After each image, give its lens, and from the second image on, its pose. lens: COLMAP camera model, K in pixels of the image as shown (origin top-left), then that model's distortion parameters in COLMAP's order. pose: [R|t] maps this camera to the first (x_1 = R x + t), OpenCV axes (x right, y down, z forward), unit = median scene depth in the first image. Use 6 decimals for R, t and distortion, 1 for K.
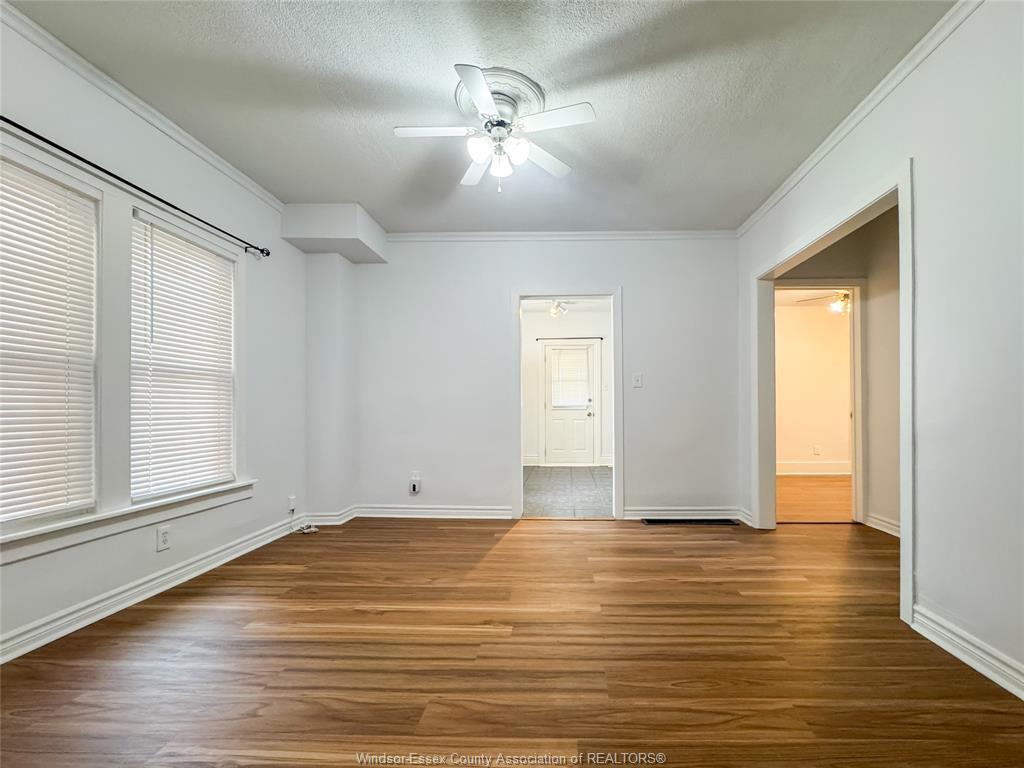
lens RADIAL K [[414.8, 0, 553.6], [0, 414.8, 415.1], [0, 0, 1]] dist [-0.002766, 0.001309]
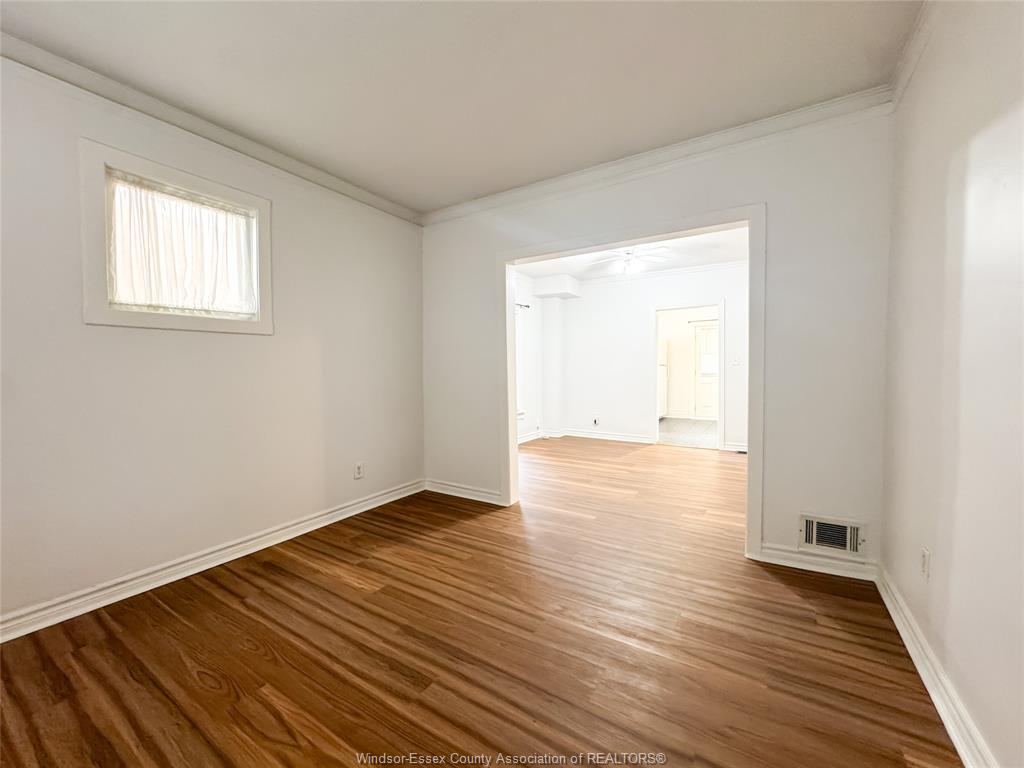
lens RADIAL K [[414.8, 0, 514.0], [0, 414.8, 386.8], [0, 0, 1]] dist [-0.002766, 0.001309]
pose [[0.857693, 0.015349, -0.513933, 0.537428], [0.002024, 0.999446, 0.033228, -0.074516], [0.514158, -0.029540, 0.857187, -1.351974]]
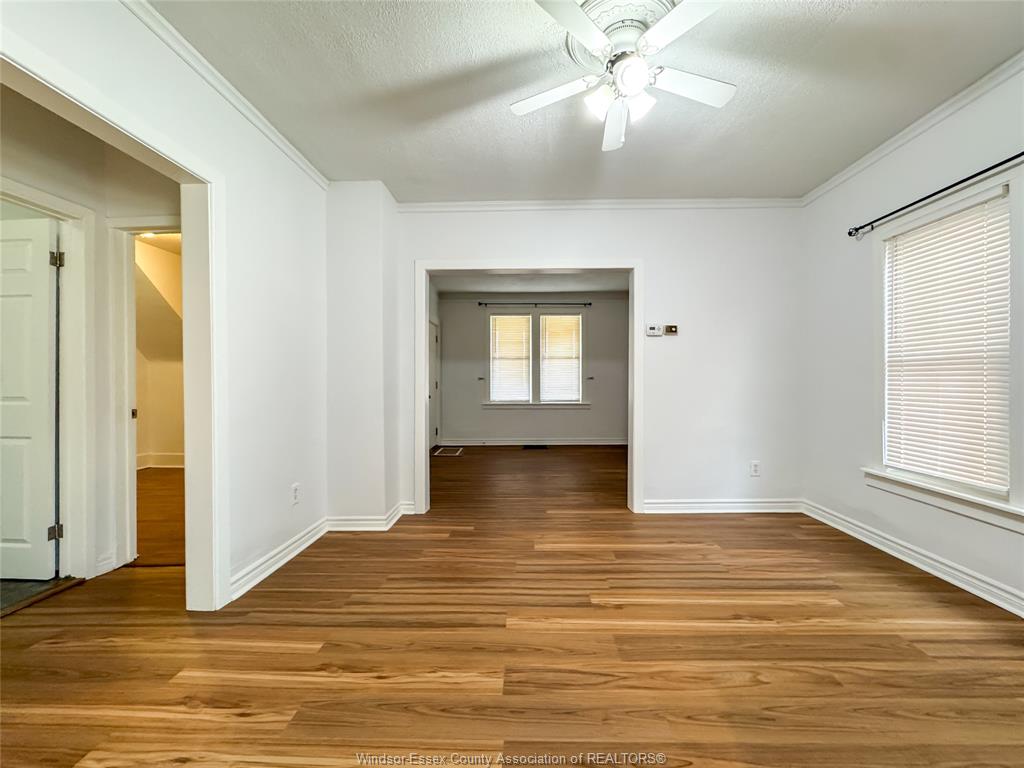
lens RADIAL K [[414.8, 0, 520.4], [0, 414.8, 377.1], [0, 0, 1]] dist [-0.002766, 0.001309]
pose [[-0.999905, 0.007371, -0.011620, 0.090290], [0.007303, 0.999956, 0.005847, -0.082472], [0.011662, 0.005761, -0.999915, 1.931649]]
